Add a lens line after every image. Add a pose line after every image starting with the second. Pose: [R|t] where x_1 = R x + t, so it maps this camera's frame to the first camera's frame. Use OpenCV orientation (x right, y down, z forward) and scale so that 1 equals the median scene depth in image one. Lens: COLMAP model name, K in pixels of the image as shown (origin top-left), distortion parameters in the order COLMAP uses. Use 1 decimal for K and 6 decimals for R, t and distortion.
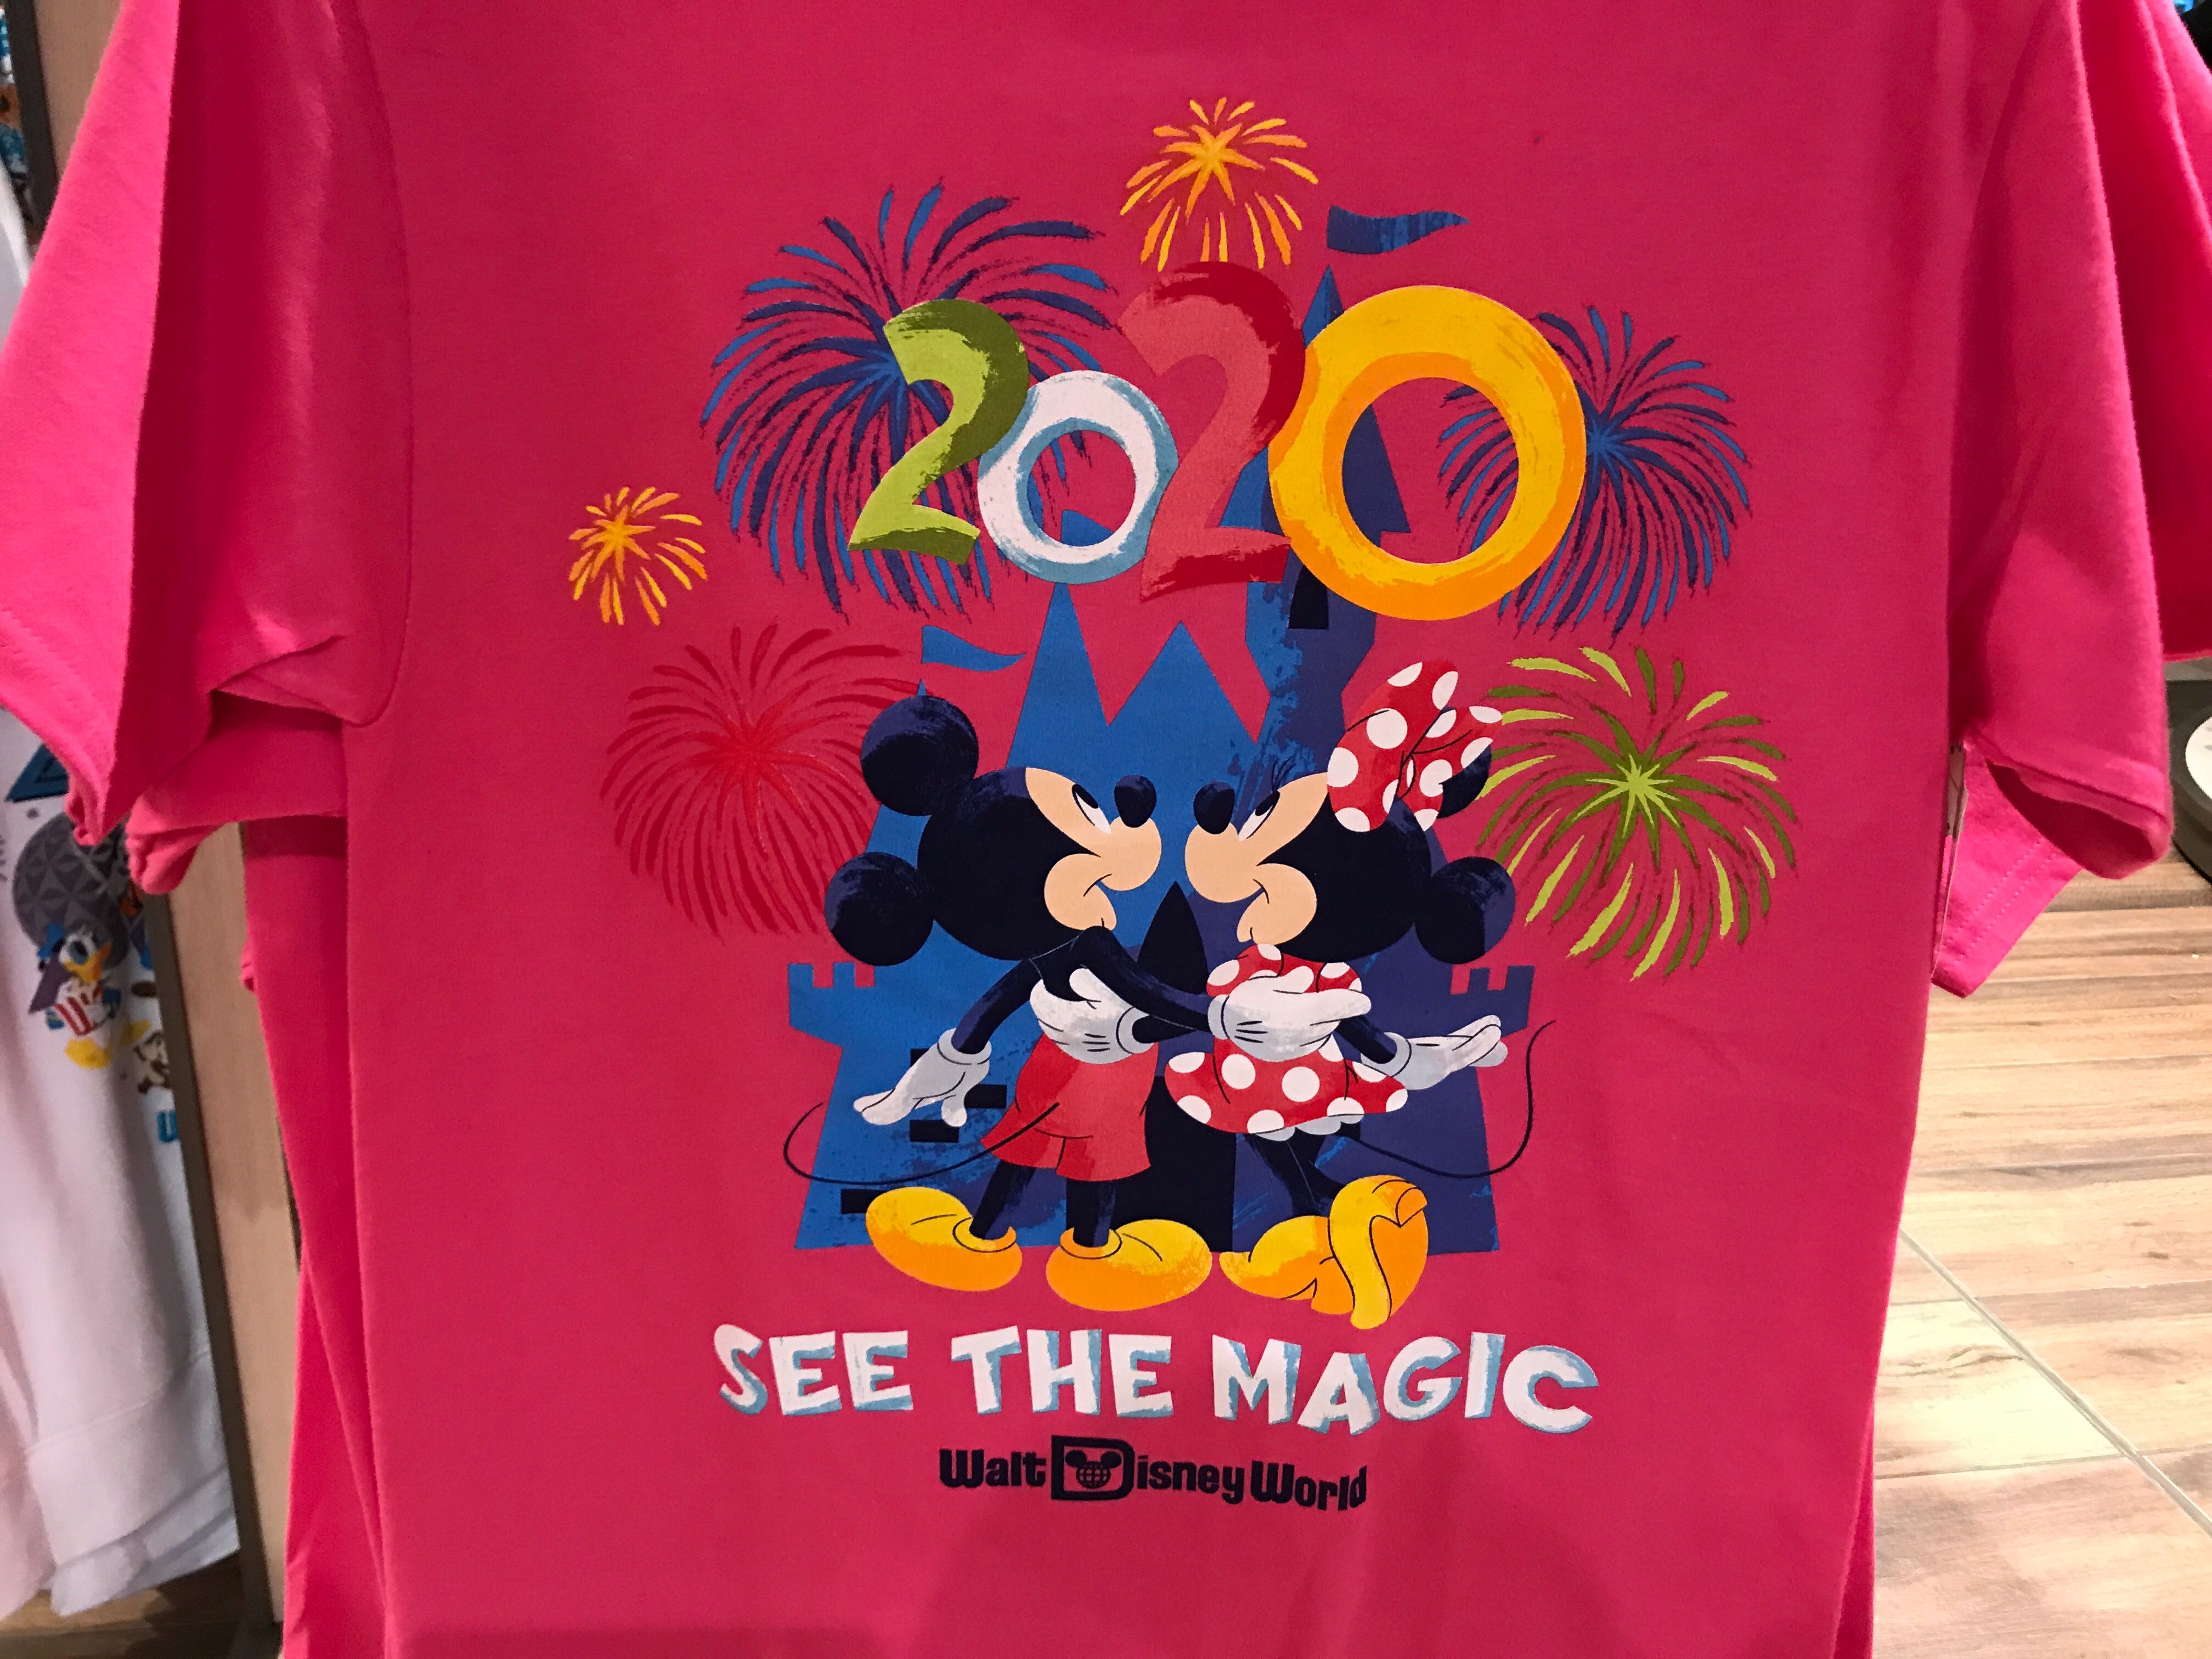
lens RADIAL K [[1856.0, 0, 1090.7], [0, 1856.0, 839.3], [0, 0, 1]] dist [0.010480, -0.016523]
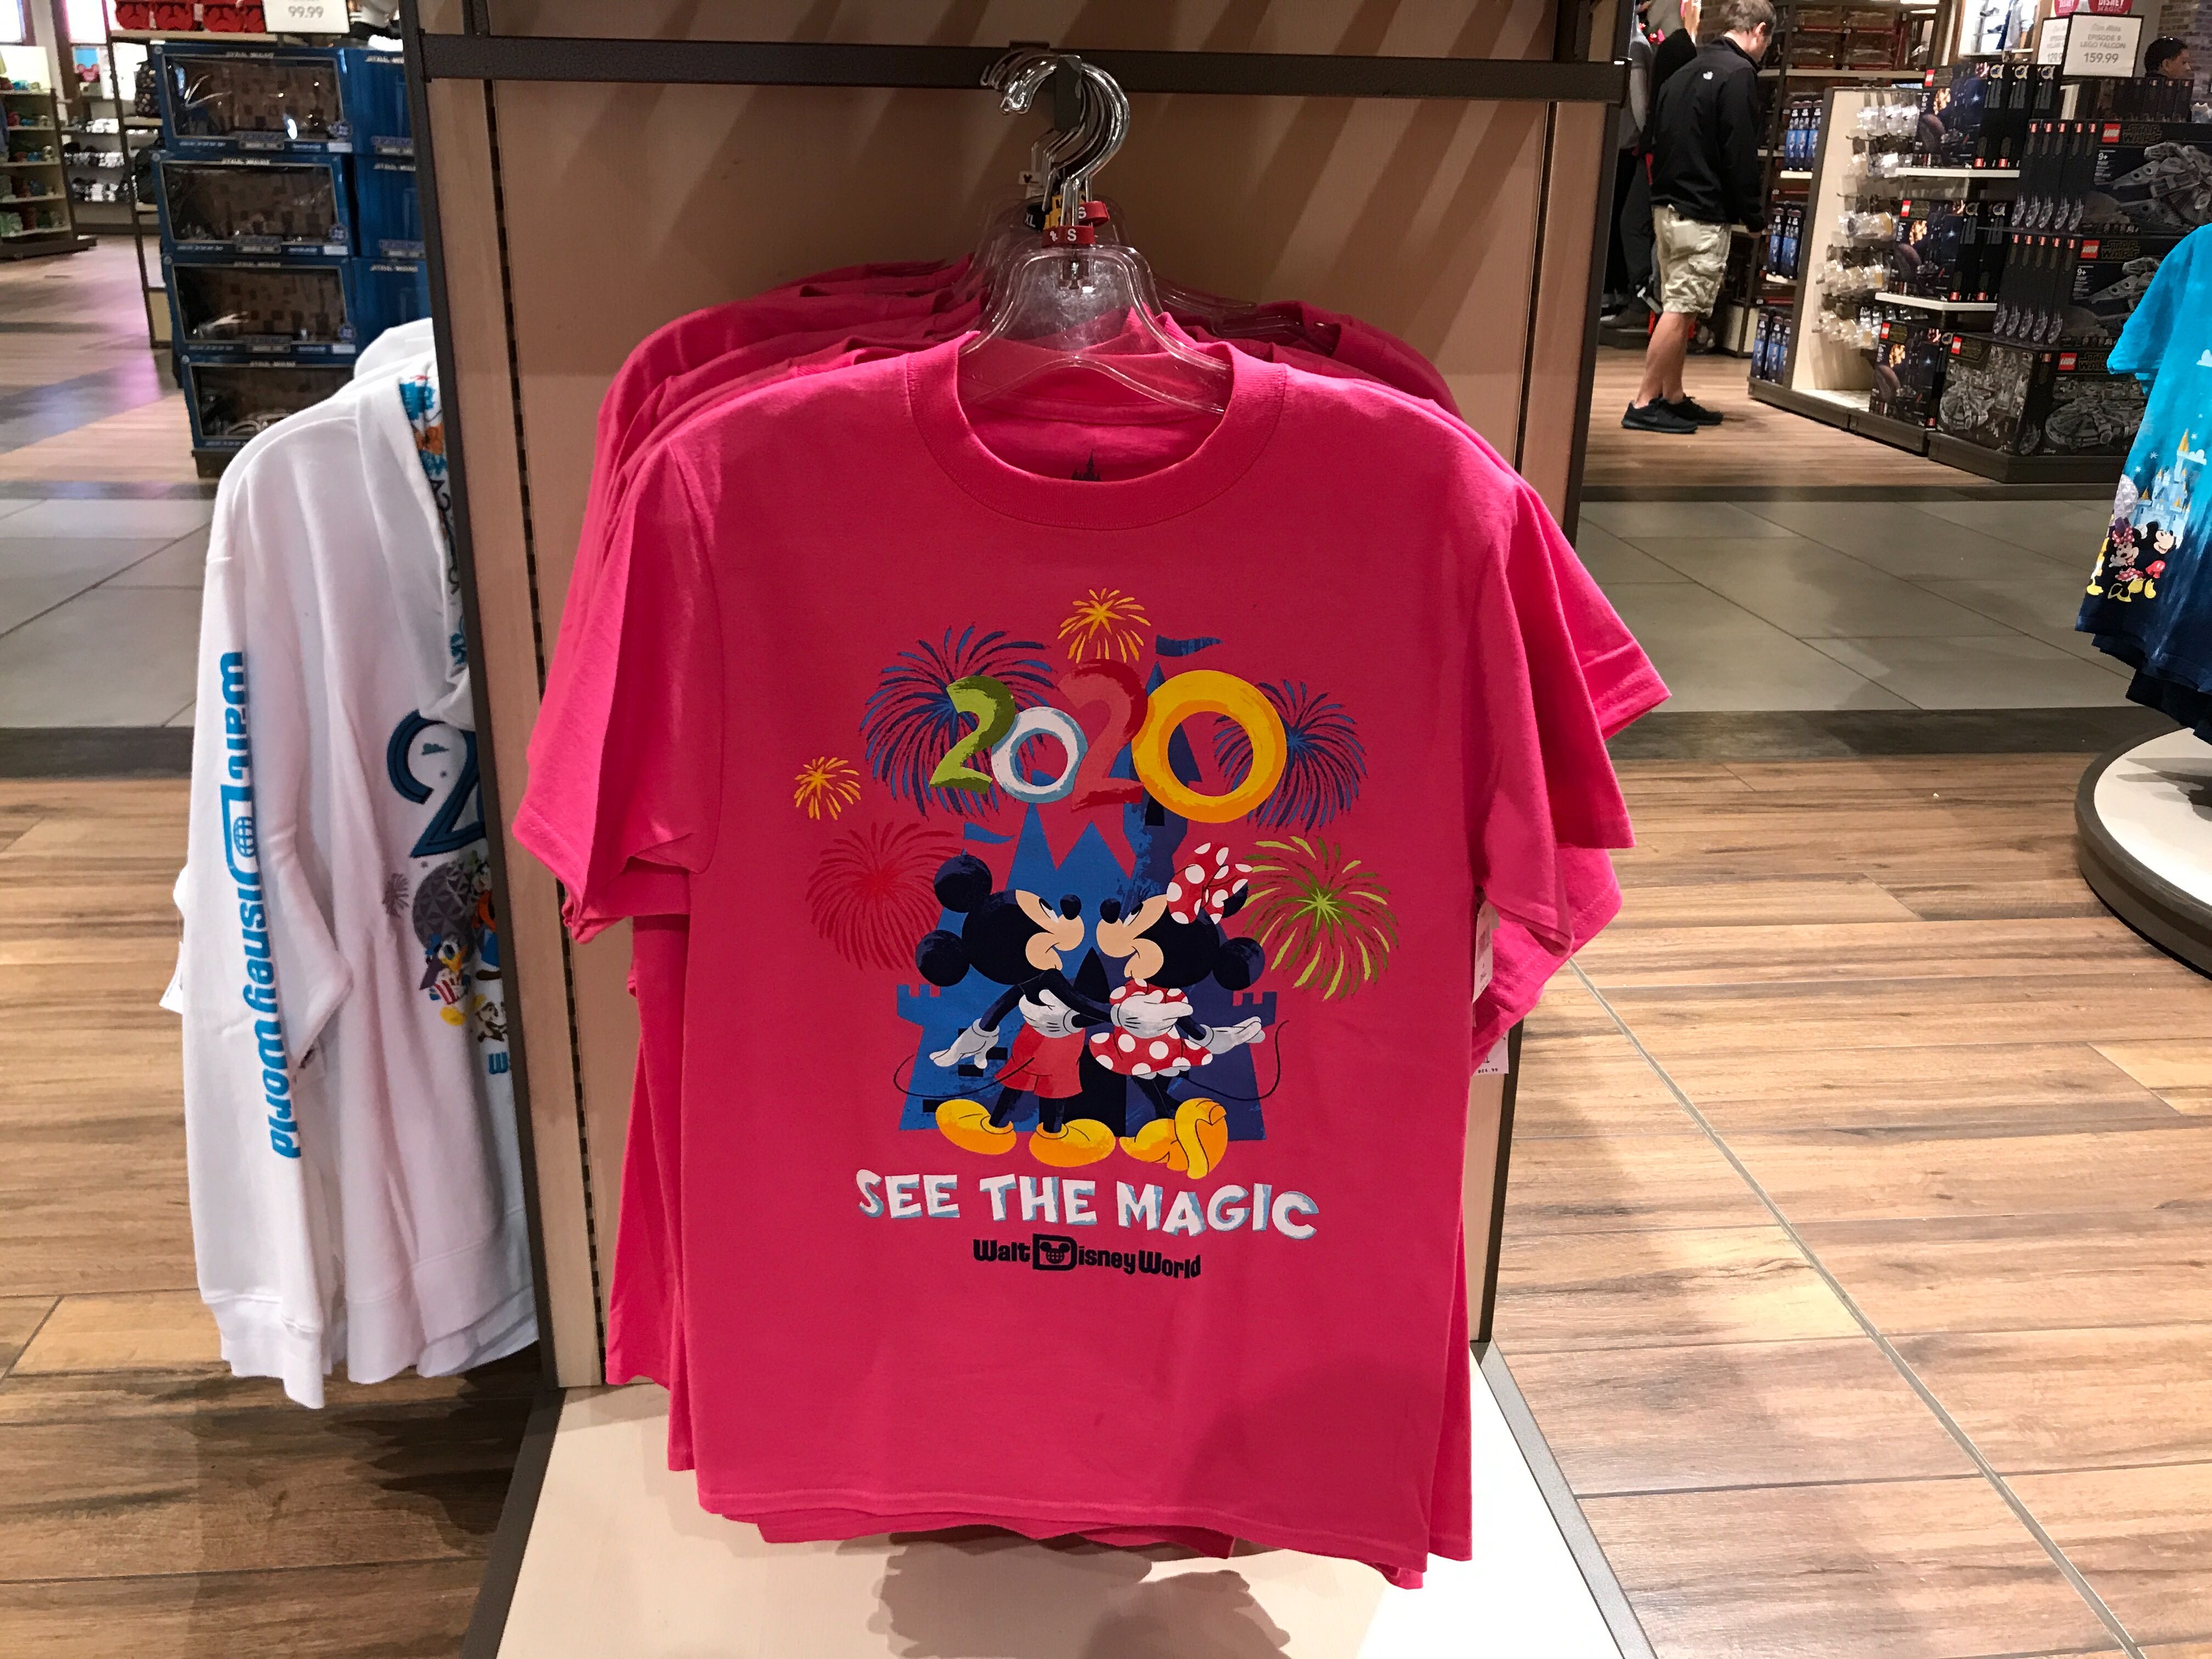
lens RADIAL K [[1856.0, 0, 1117.9], [0, 1856.0, 822.4], [0, 0, 1]] dist [0.010480, -0.016523]
pose [[0.998975, 0.014758, -0.042785, 0.147313], [-0.014308, 0.999839, 0.010806, -0.124658], [0.042937, -0.010182, 0.999026, -0.922227]]
